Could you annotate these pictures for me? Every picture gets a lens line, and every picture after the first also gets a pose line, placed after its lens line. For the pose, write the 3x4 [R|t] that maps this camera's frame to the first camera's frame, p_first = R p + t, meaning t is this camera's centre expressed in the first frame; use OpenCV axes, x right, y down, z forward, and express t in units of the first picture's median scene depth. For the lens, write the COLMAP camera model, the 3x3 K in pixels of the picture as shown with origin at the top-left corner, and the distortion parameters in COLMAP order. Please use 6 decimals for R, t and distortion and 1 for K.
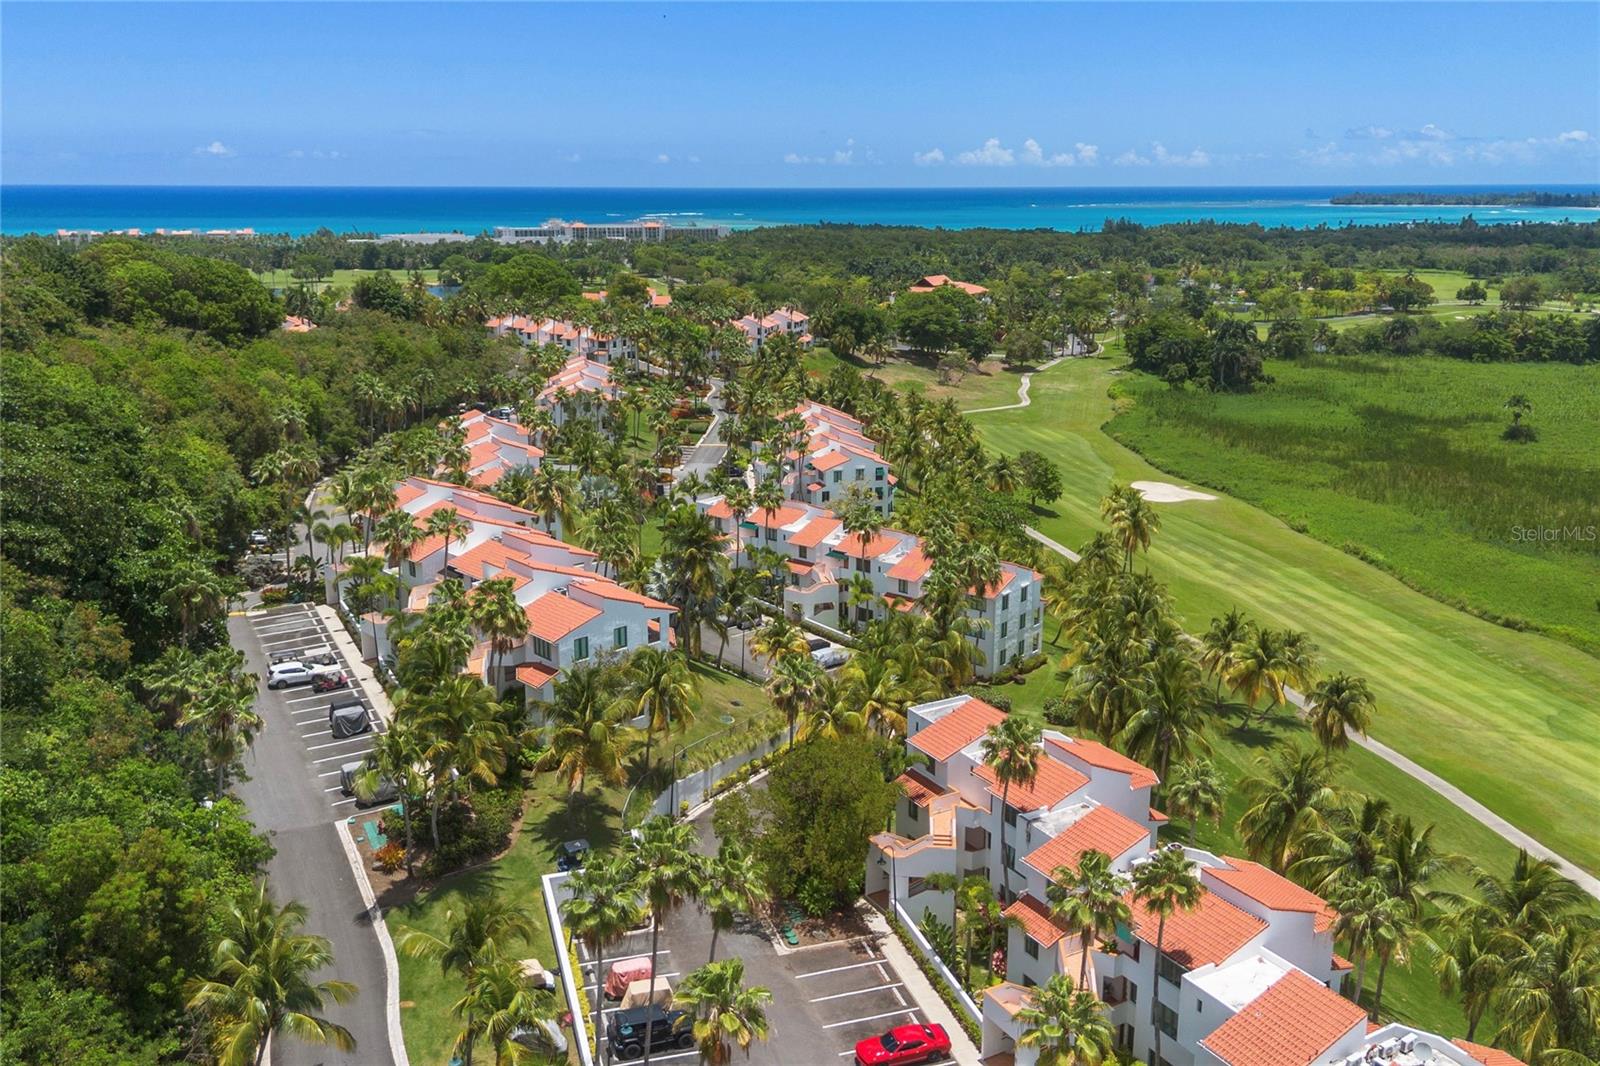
lens RADIAL K [[1339.8, 0, 794.2], [0, 1339.8, 518.5], [0, 0, 1]] dist [0.079731, -0.088040]
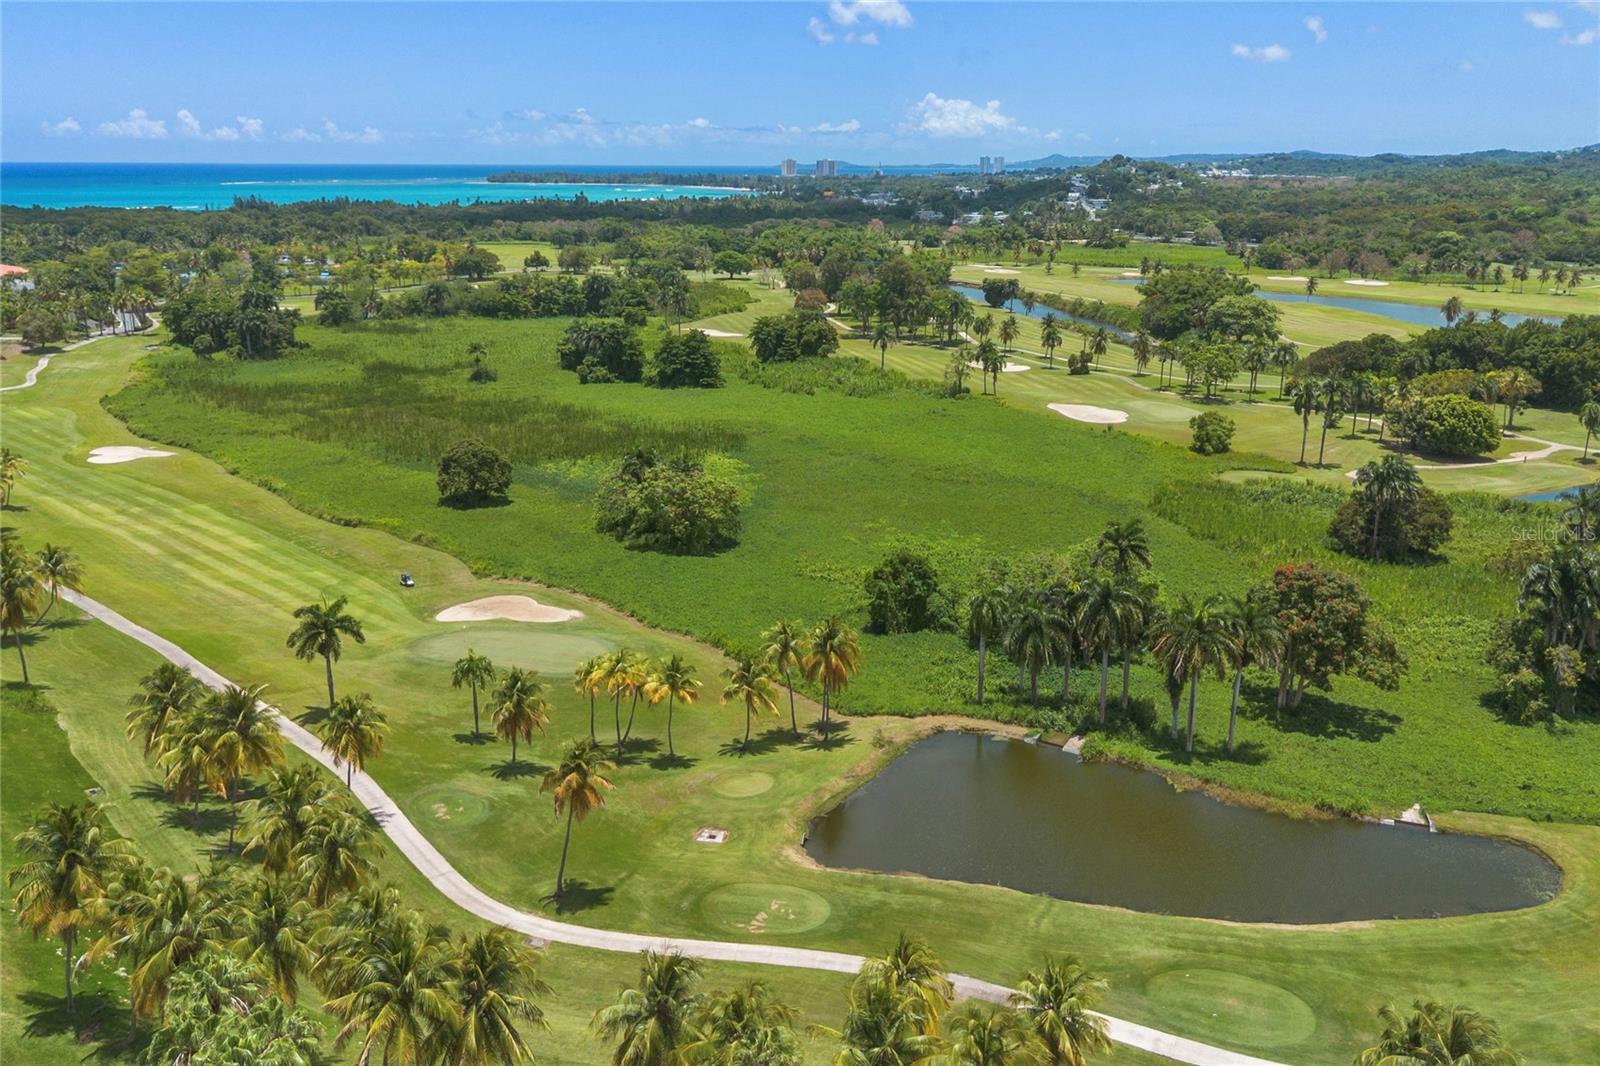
lens RADIAL K [[1339.8, 0, 794.2], [0, 1339.8, 518.5], [0, 0, 1]] dist [0.079731, -0.088040]
pose [[0.842164, -0.138268, 0.521193, 0.097211], [0.130227, 0.990107, 0.052241, 0.026416], [-0.523260, 0.023878, 0.851838, -0.106249]]
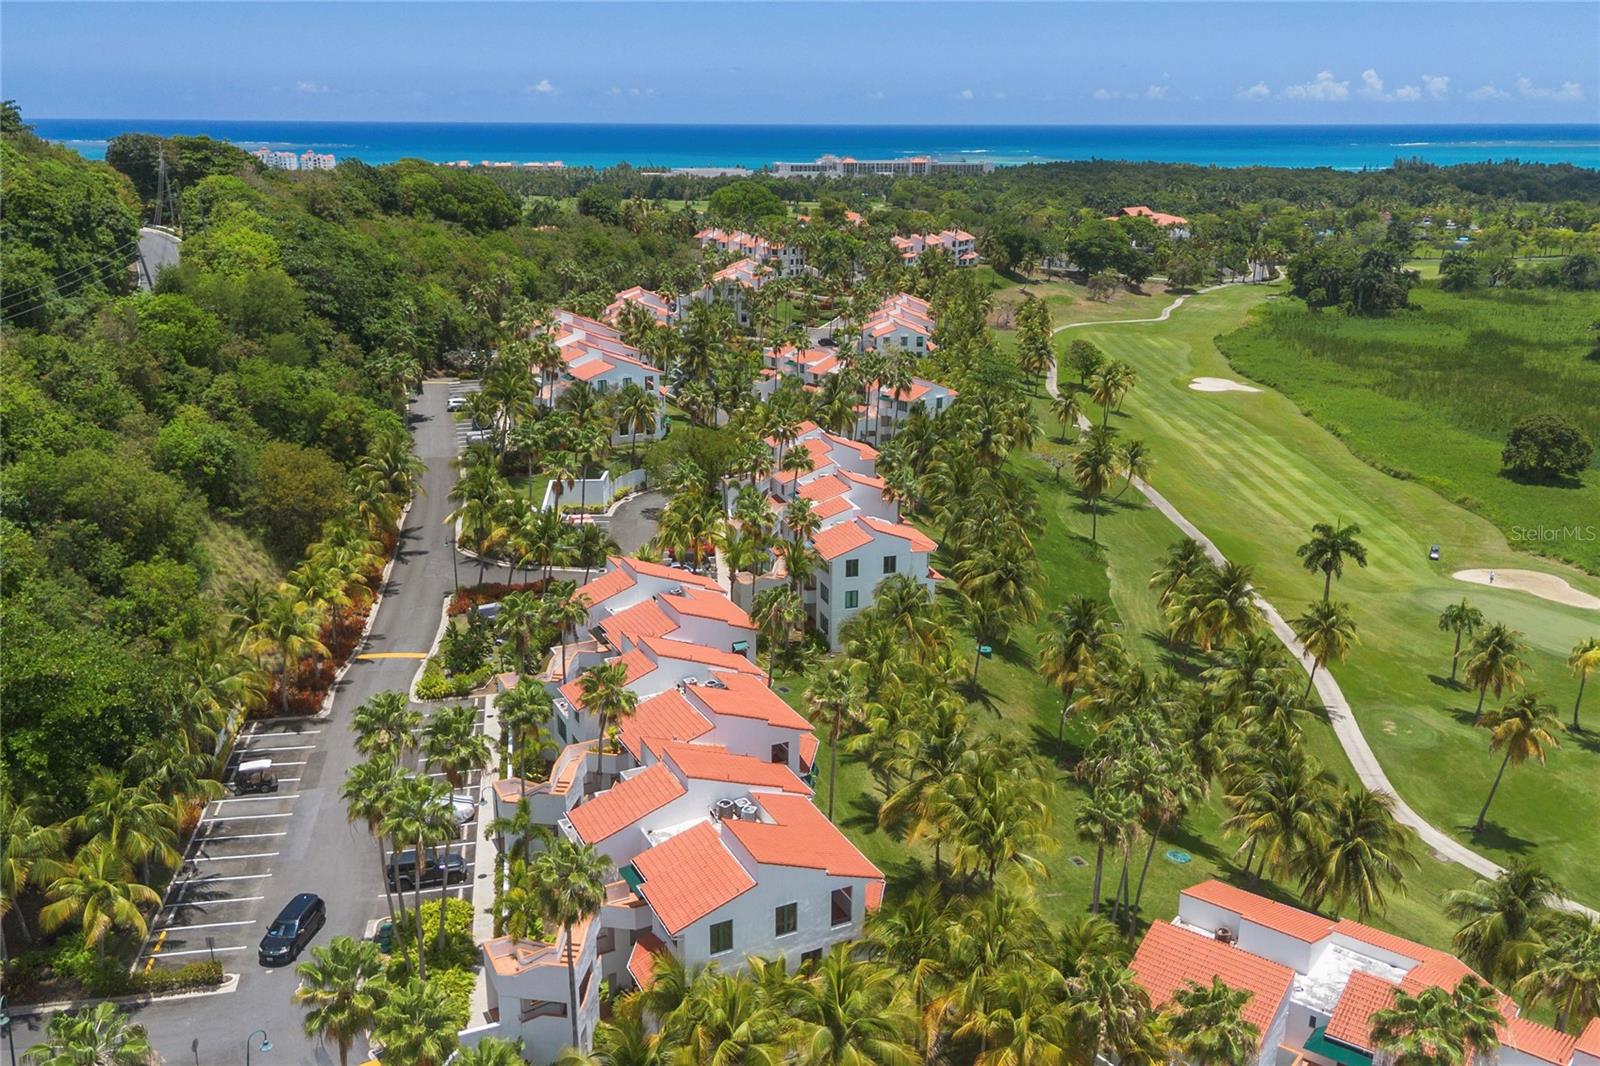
lens RADIAL K [[1339.8, 0, 794.2], [0, 1339.8, 518.5], [0, 0, 1]] dist [0.079731, -0.088040]
pose [[0.975785, 0.066036, -0.208525, 0.103117], [-0.056987, 0.997166, 0.049113, 0.037288], [0.211177, -0.036040, 0.976783, -0.149340]]
